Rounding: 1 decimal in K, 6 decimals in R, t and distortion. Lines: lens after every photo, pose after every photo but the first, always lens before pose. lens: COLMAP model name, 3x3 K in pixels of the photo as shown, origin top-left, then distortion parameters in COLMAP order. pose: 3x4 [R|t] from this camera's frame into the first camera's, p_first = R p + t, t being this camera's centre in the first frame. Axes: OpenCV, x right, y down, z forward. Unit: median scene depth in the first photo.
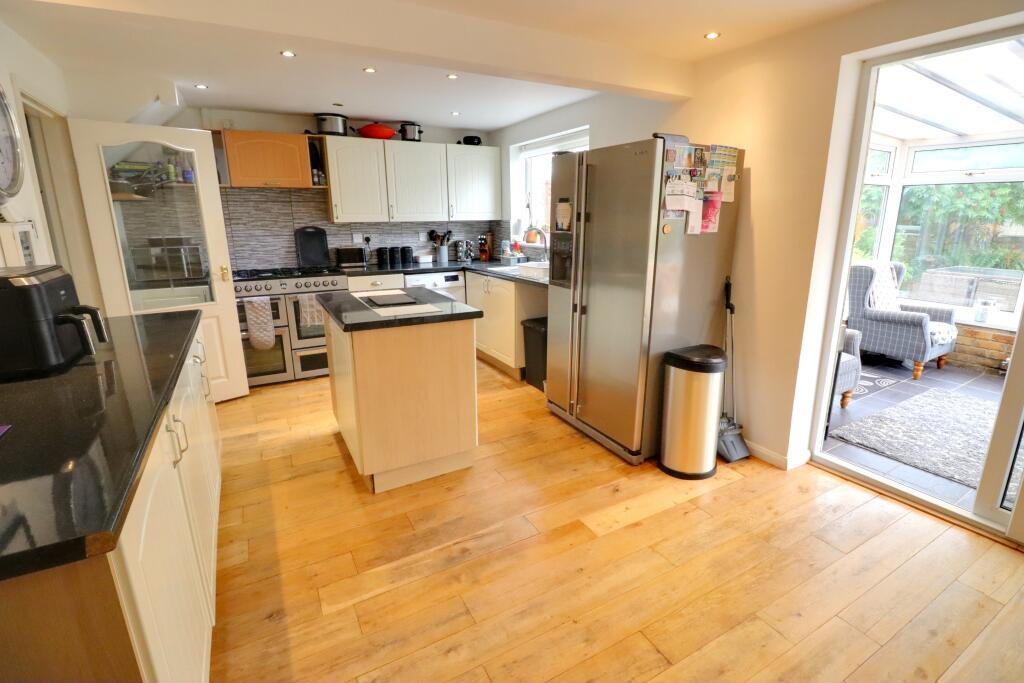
lens RADIAL K [[478.3, 0, 528.1], [0, 478.3, 334.6], [0, 0, 1]] dist [-0.004670, -0.000480]
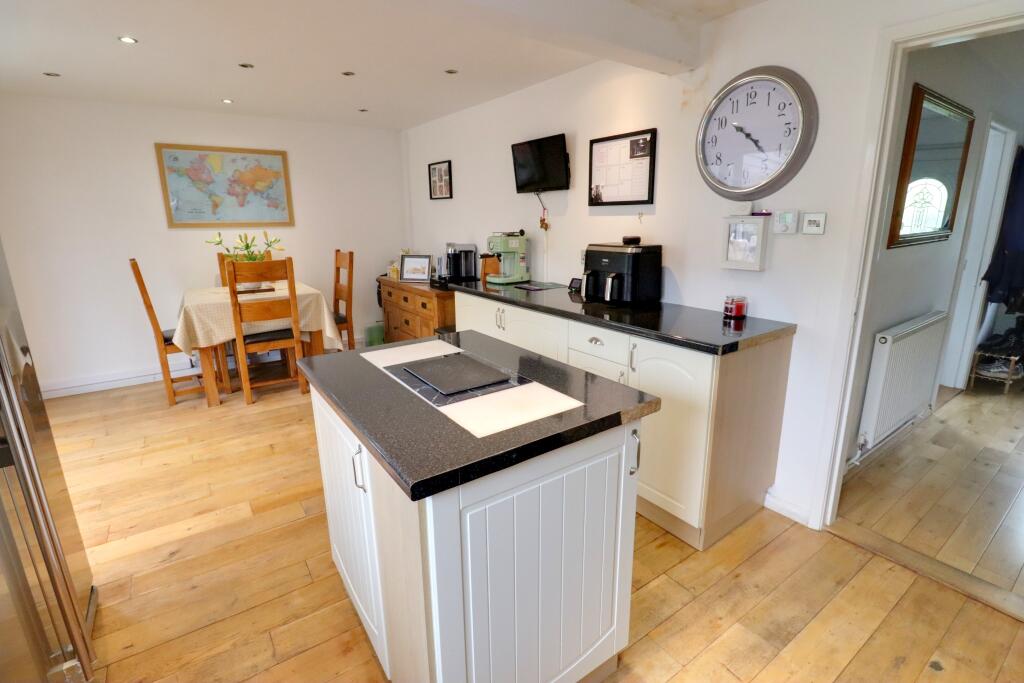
lens RADIAL K [[478.3, 0, 528.1], [0, 478.3, 334.6], [0, 0, 1]] dist [-0.004670, -0.000480]
pose [[-0.994383, 0.031482, -0.101051, -0.383202], [-0.019334, 0.884649, 0.465856, -0.436121], [0.104061, 0.465193, -0.879071, 1.756457]]
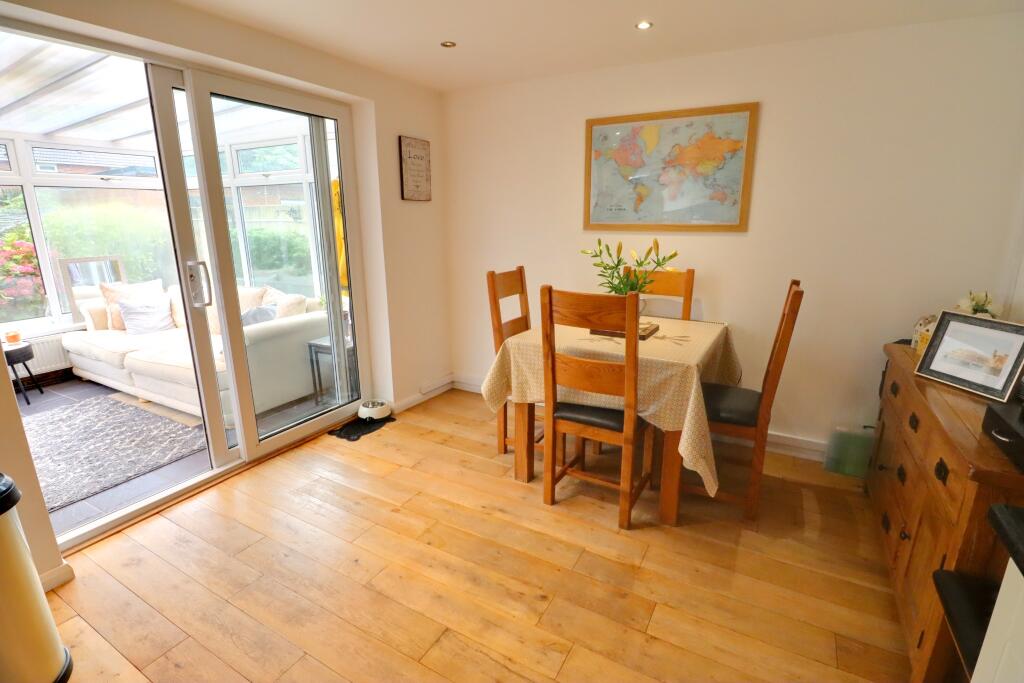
lens RADIAL K [[478.3, 0, 528.1], [0, 478.3, 334.6], [0, 0, 1]] dist [-0.004670, -0.000480]
pose [[-0.522219, -0.198562, 0.829374, -0.376655], [0.207545, 0.913687, 0.349429, -0.175952], [-0.827172, 0.354611, -0.435934, 0.720820]]
